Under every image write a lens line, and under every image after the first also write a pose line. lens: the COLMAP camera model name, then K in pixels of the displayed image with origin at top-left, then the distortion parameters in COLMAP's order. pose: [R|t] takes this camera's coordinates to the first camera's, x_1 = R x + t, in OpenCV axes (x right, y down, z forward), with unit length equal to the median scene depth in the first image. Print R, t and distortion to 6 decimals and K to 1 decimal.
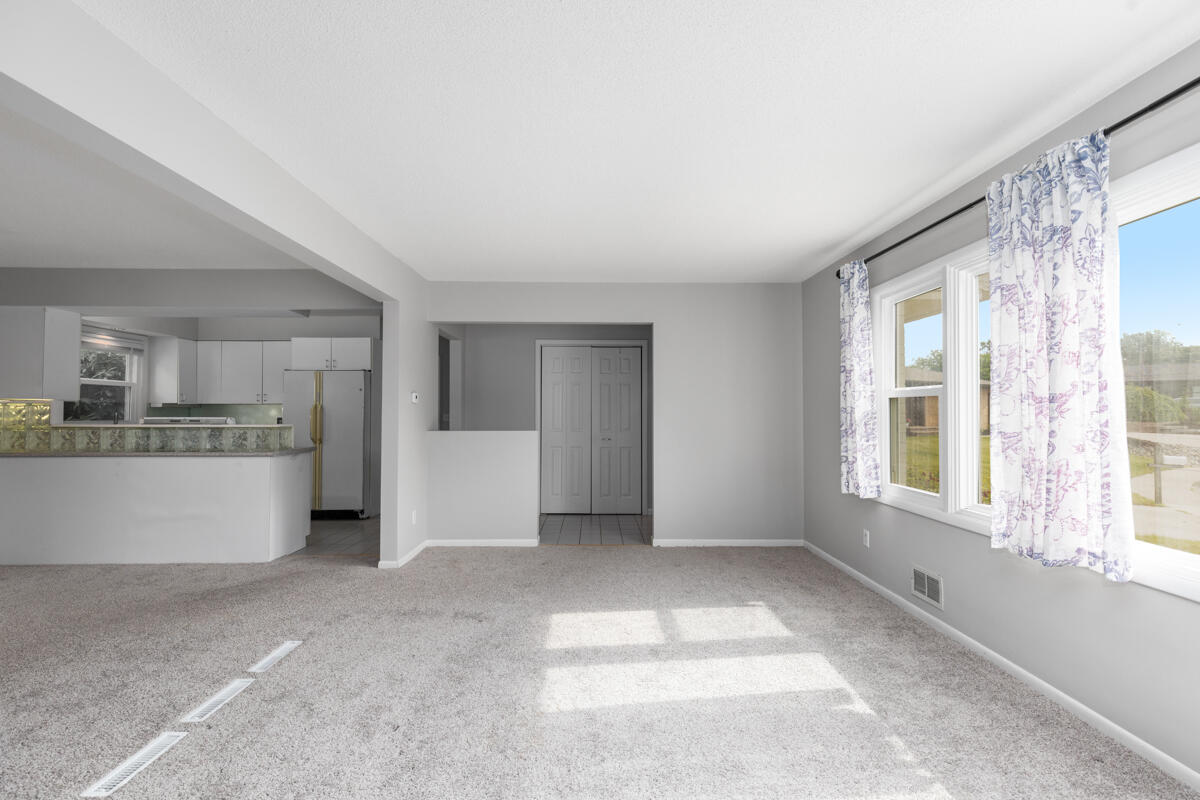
lens RADIAL K [[535.2, 0, 598.1], [0, 535.2, 401.0], [0, 0, 1]] dist [0.004841, -0.000420]
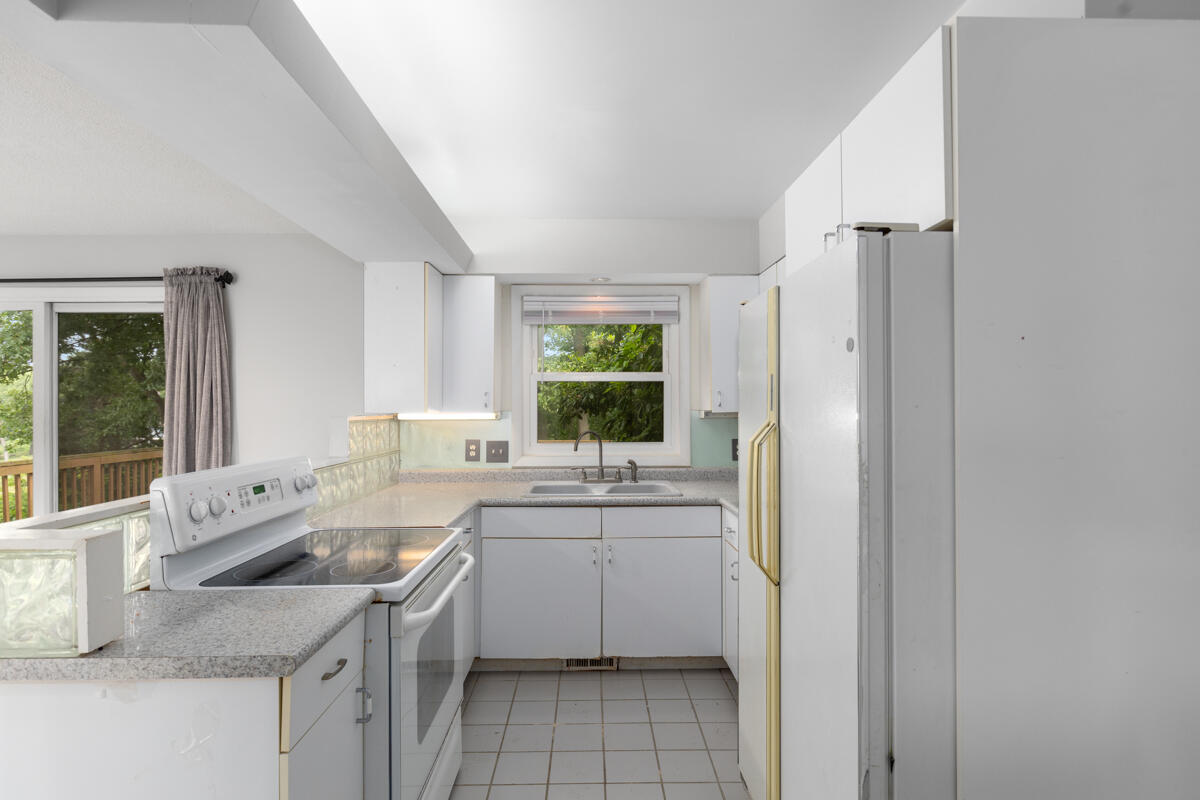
lens RADIAL K [[598.3, 0, 605.0], [0, 598.3, 400.6], [0, 0, 1]] dist [-0.012904, -0.001550]
pose [[0.022036, -0.008602, -0.999720, -0.345693], [0.029224, 0.999541, -0.007957, -0.004736], [0.999330, -0.029041, 0.022277, 1.247581]]
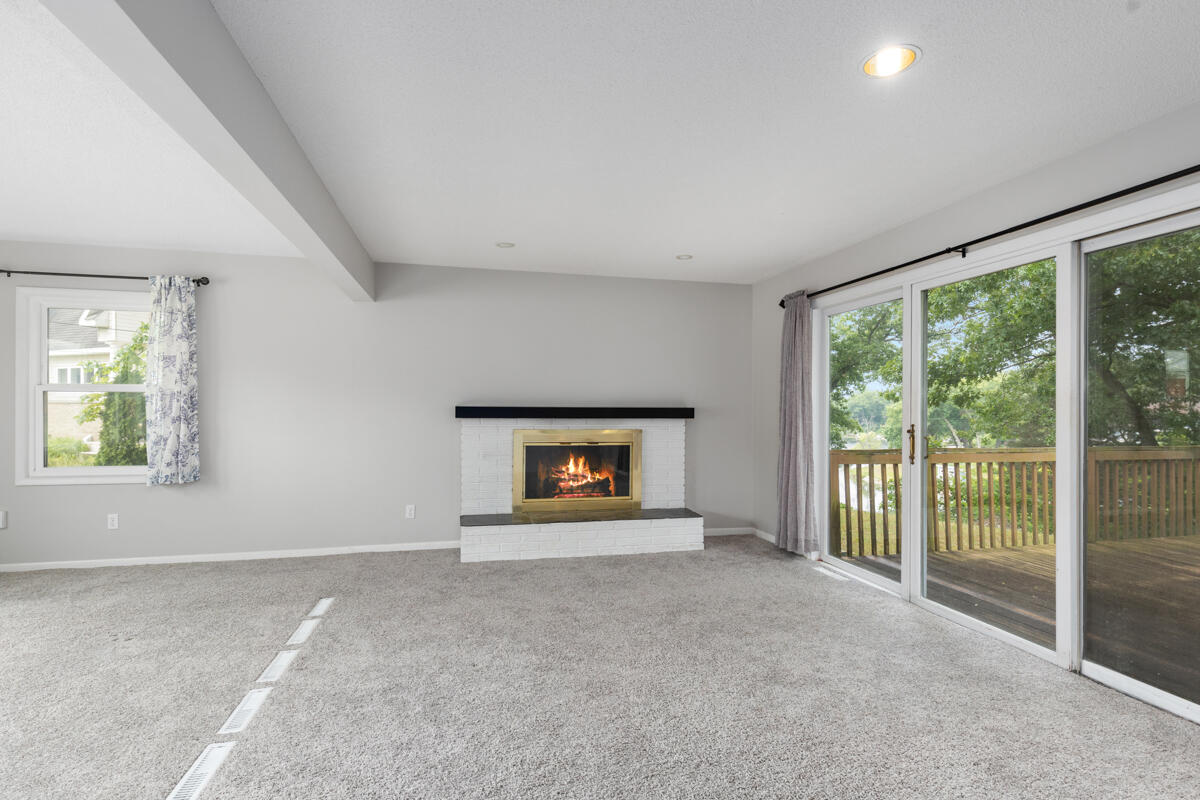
lens RADIAL K [[577.8, 0, 600.2], [0, 577.8, 403.6], [0, 0, 1]] dist [-0.006766, 0.002126]
pose [[-0.975857, -0.006424, -0.218314, -0.549562], [-0.000139, 0.999585, -0.028791, 0.020590], [0.218408, -0.028066, -0.975454, 0.985527]]
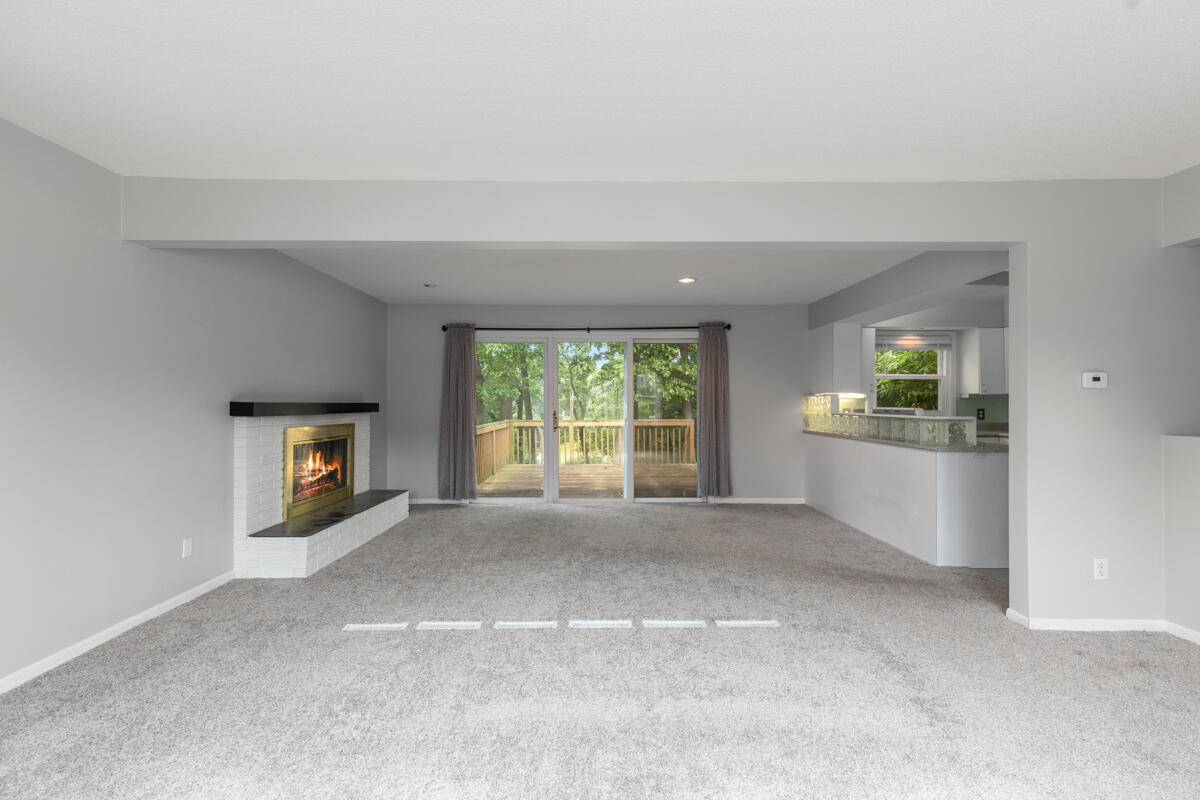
lens RADIAL K [[535.2, 0, 593.6], [0, 535.2, 397.4], [0, 0, 1]] dist [0.004841, -0.000420]
pose [[-0.008149, -0.009917, -0.999918, 0.301135], [0.021441, 0.999719, -0.010090, 0.007861], [0.999737, -0.021521, -0.007935, 0.413412]]
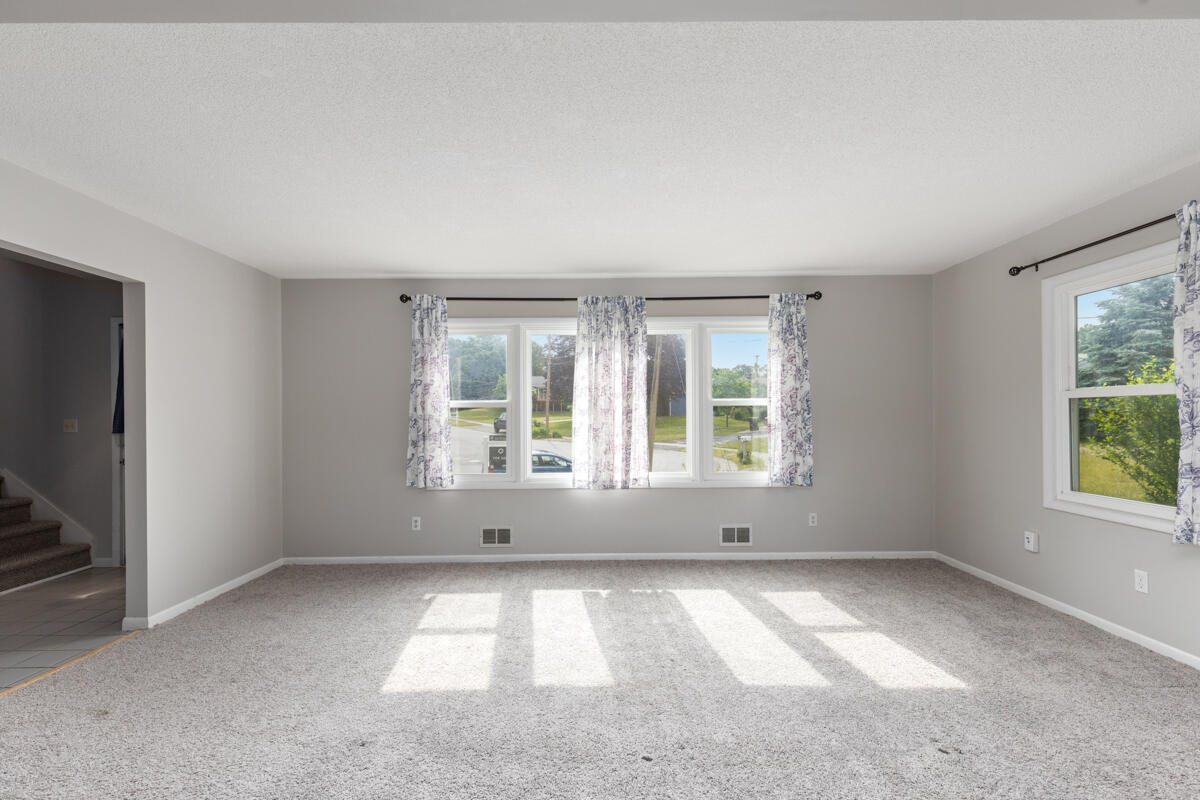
lens RADIAL K [[551.9, 0, 597.1], [0, 551.9, 412.0], [0, 0, 1]] dist [0.005216, 0.000056]
pose [[0.014201, 0.003399, 0.999893, -0.620944], [-0.013658, 0.999902, -0.003205, 0.003324], [-0.999806, -0.013611, 0.014246, 0.492144]]
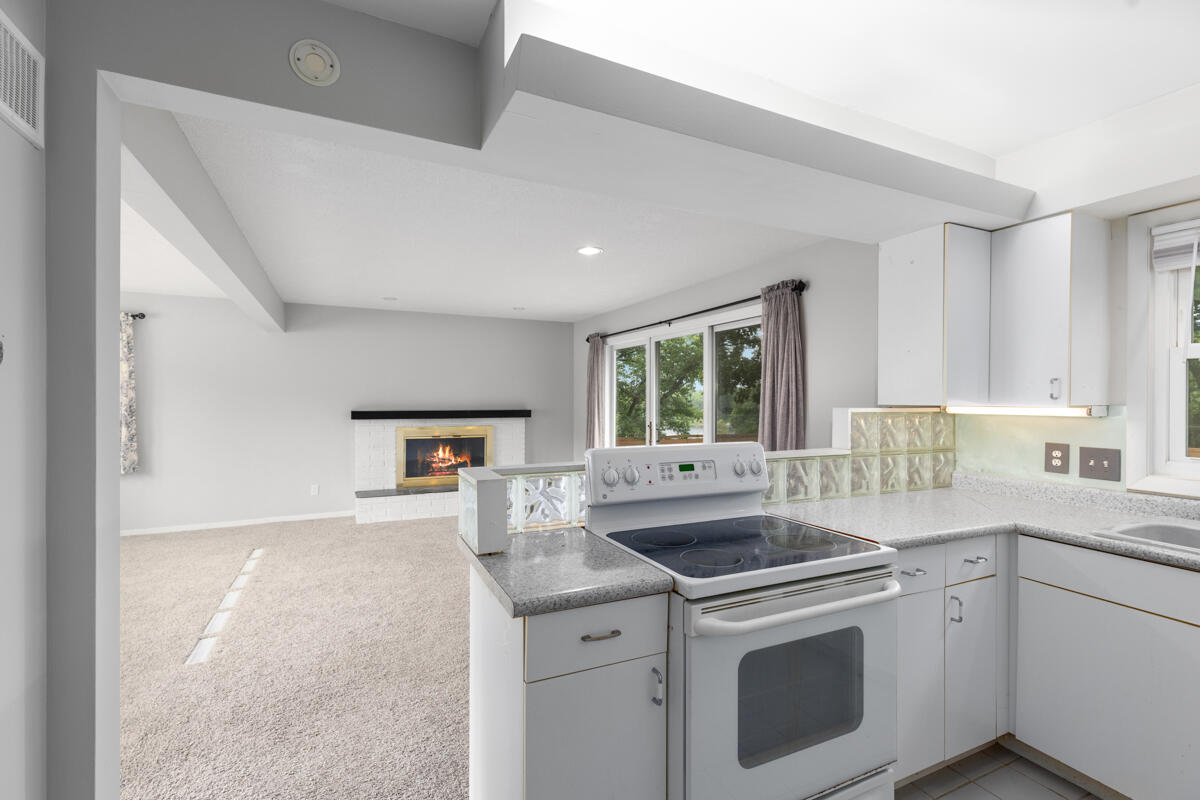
lens RADIAL K [[535.2, 0, 598.1], [0, 535.2, 399.9], [0, 0, 1]] dist [0.004841, -0.000420]
pose [[-0.907284, -0.001443, -0.420516, -0.517262], [0.008283, 0.999739, -0.021304, 0.000339], [0.420437, -0.022812, -0.907035, 1.379419]]
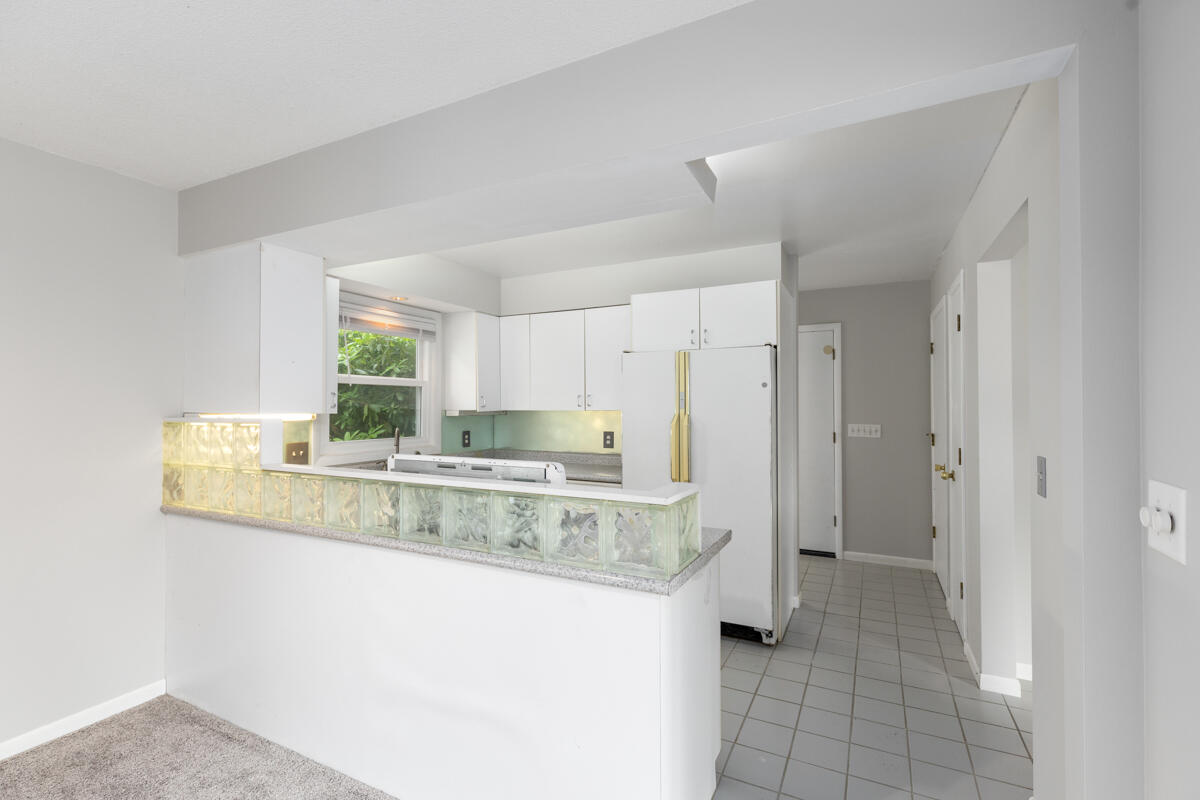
lens RADIAL K [[535.2, 0, 598.6], [0, 535.2, 399.9], [0, 0, 1]] dist [0.004841, -0.000420]
pose [[0.886110, -0.005986, -0.463436, -0.481626], [0.011610, 0.999889, 0.009285, -0.018821], [0.463329, -0.013609, 0.886082, 0.679195]]
